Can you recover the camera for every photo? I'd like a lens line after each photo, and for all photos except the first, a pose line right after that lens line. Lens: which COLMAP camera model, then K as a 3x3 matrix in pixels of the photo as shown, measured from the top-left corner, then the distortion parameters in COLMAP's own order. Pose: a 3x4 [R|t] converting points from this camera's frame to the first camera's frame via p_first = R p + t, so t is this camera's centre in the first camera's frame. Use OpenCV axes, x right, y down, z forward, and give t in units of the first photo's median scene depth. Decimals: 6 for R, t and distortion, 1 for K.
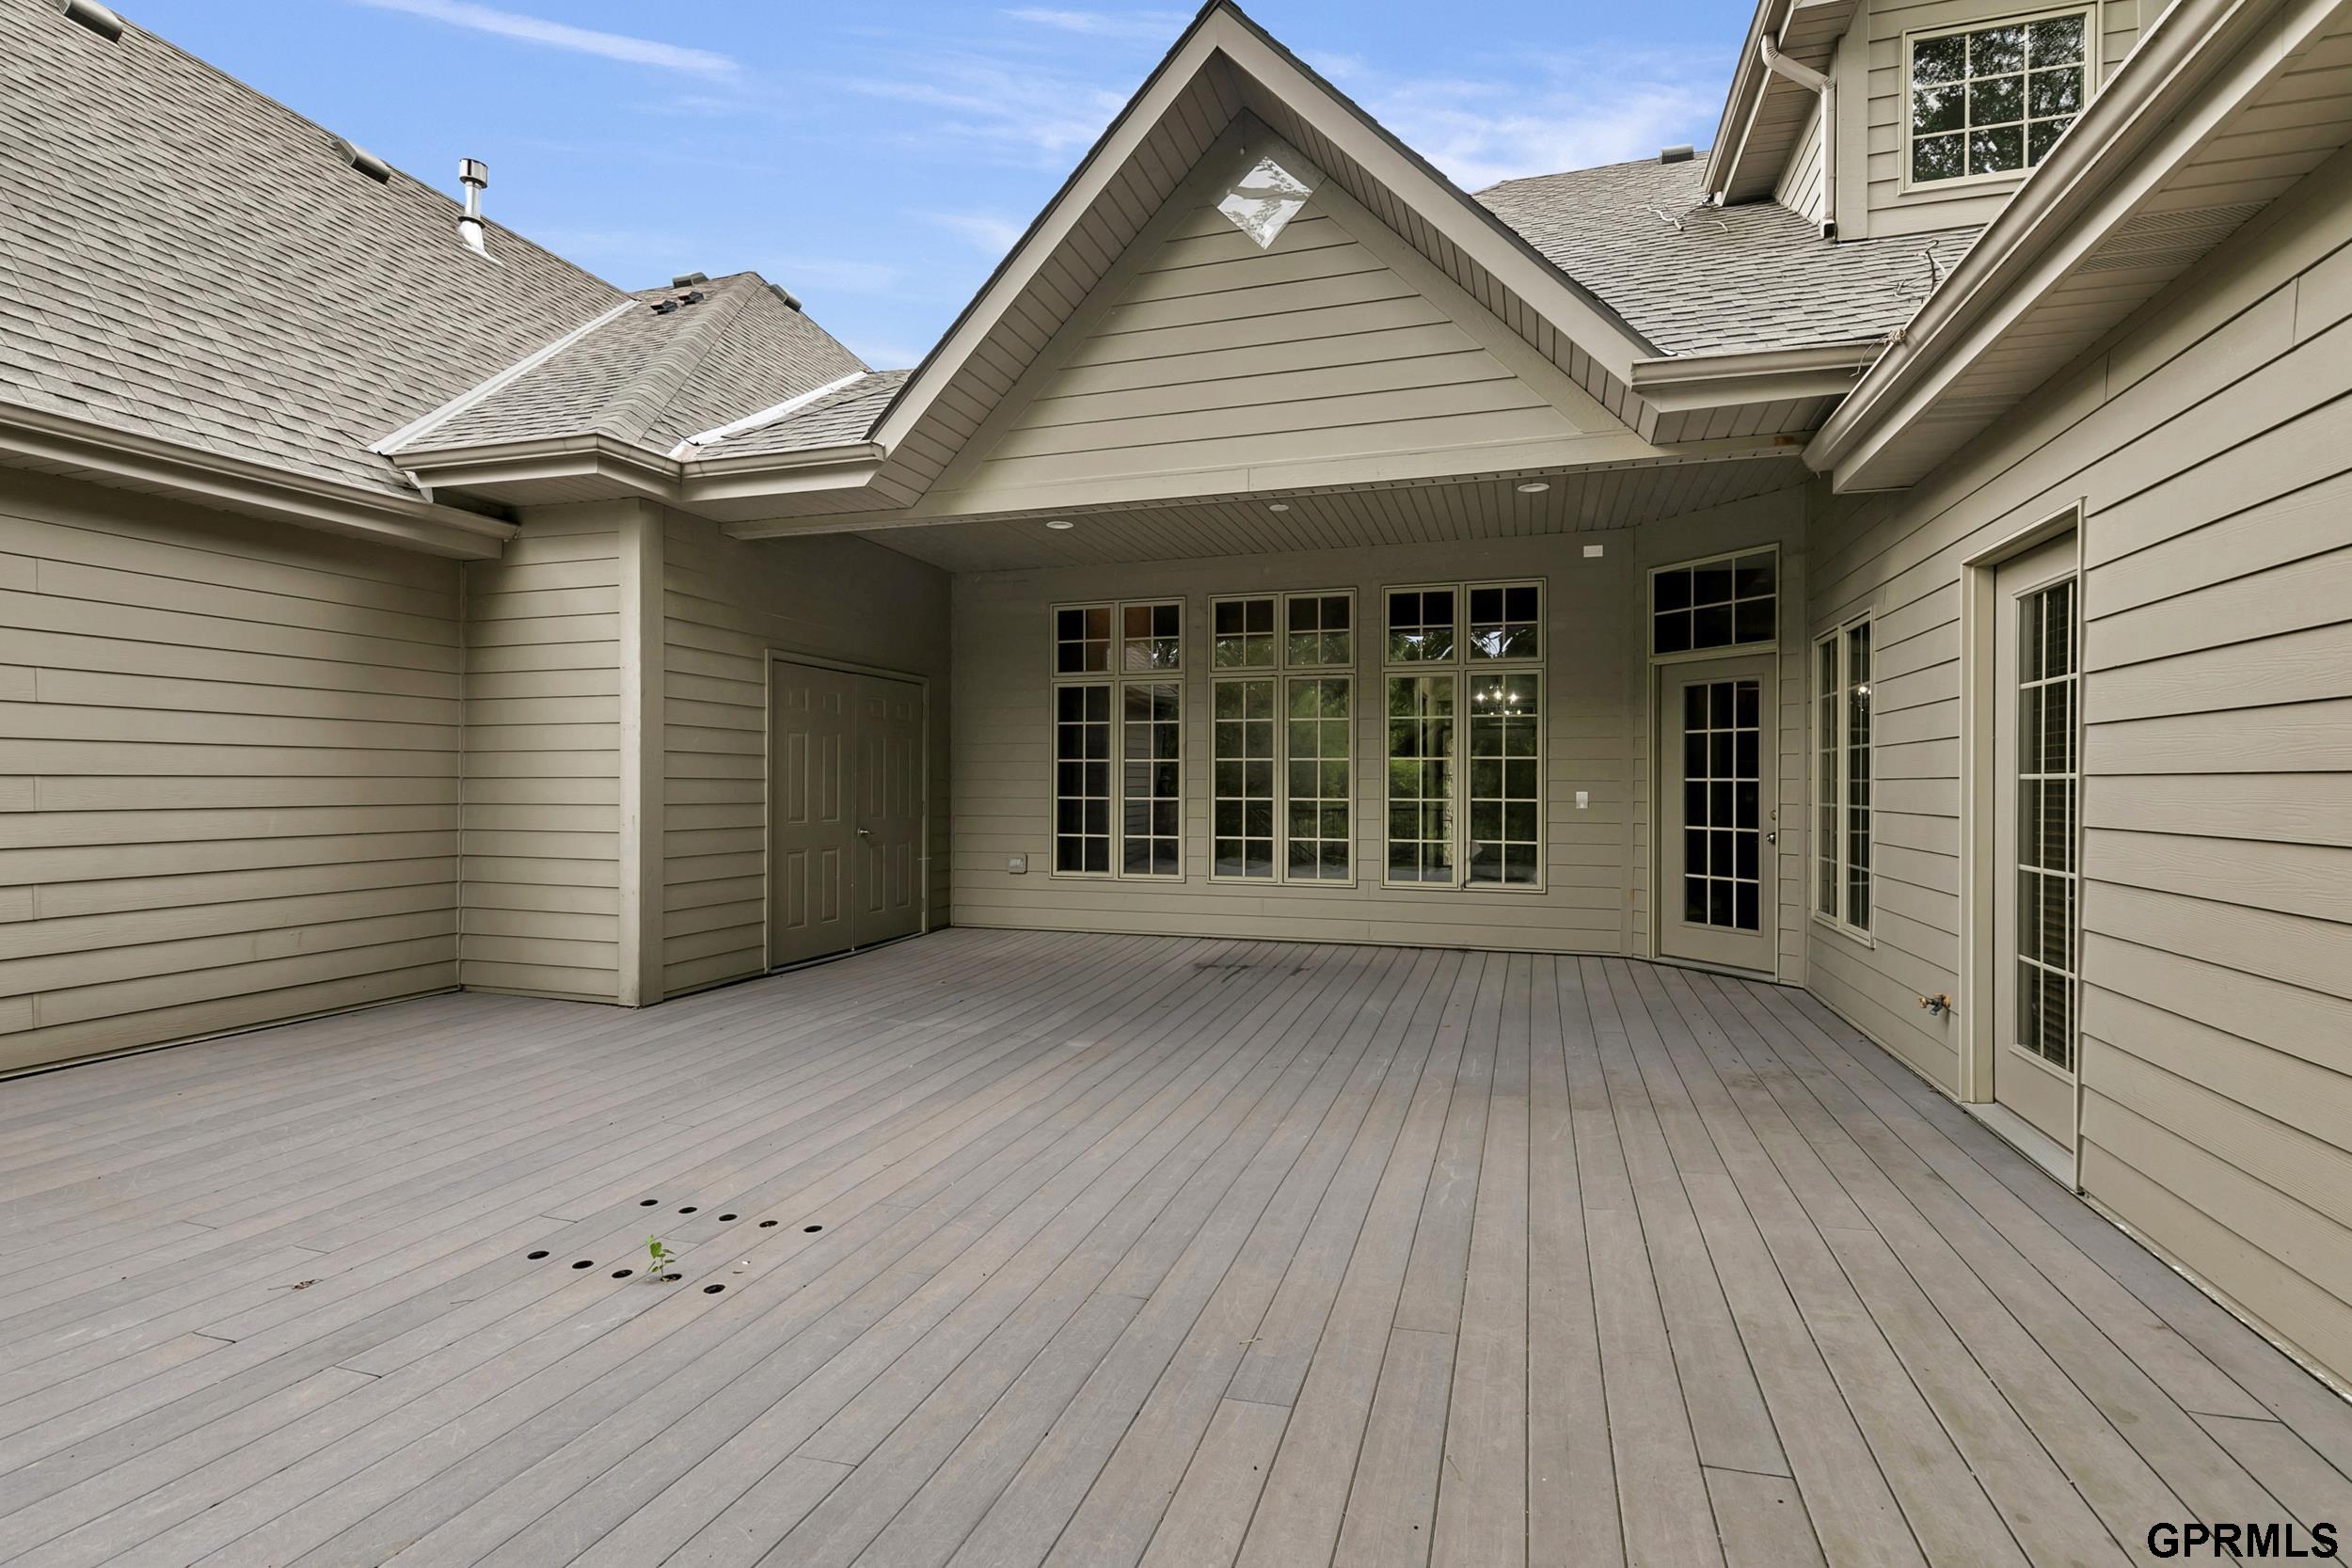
lens RADIAL K [[1073.1, 0, 1181.3], [0, 1073.1, 778.8], [0, 0, 1]] dist [0.010426, -0.000150]
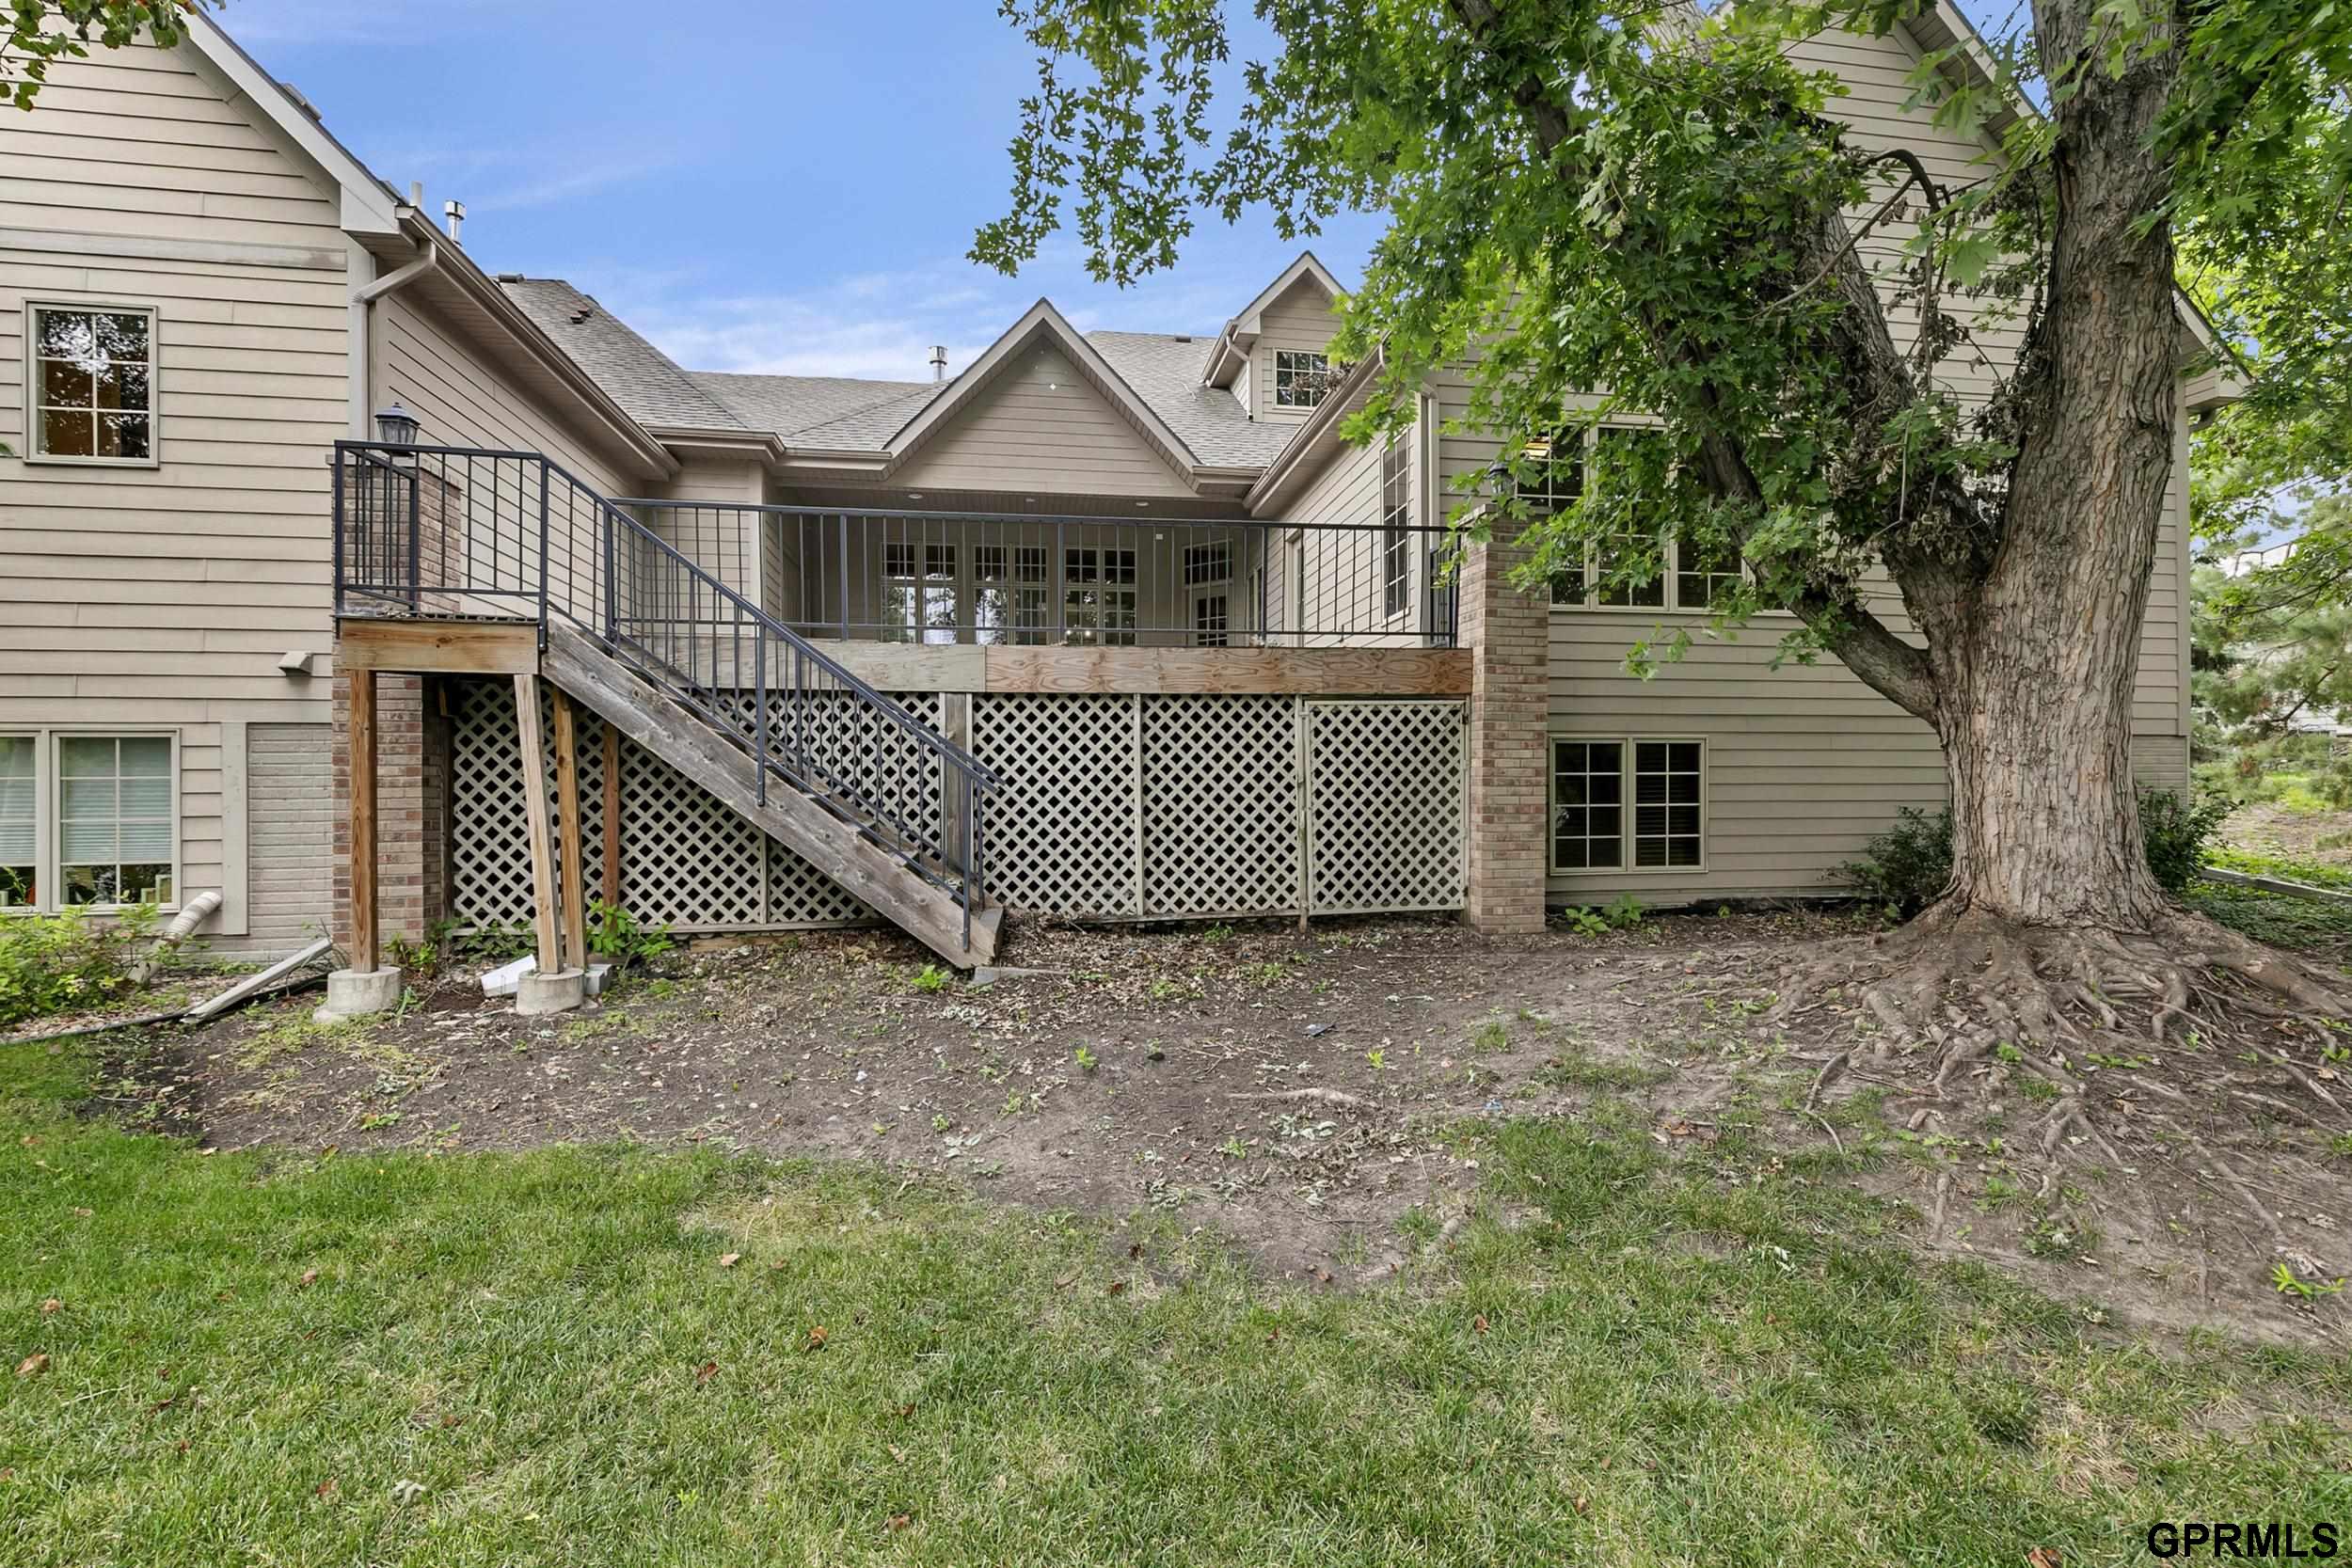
lens RADIAL K [[1073.1, 0, 1181.3], [0, 1073.1, 778.8], [0, 0, 1]] dist [0.010426, -0.000150]
pose [[0.894962, -0.003061, 0.446133, -0.909156], [0.006067, 0.999968, -0.005310, 0.482491], [-0.446102, 0.007458, 0.894951, -1.594178]]
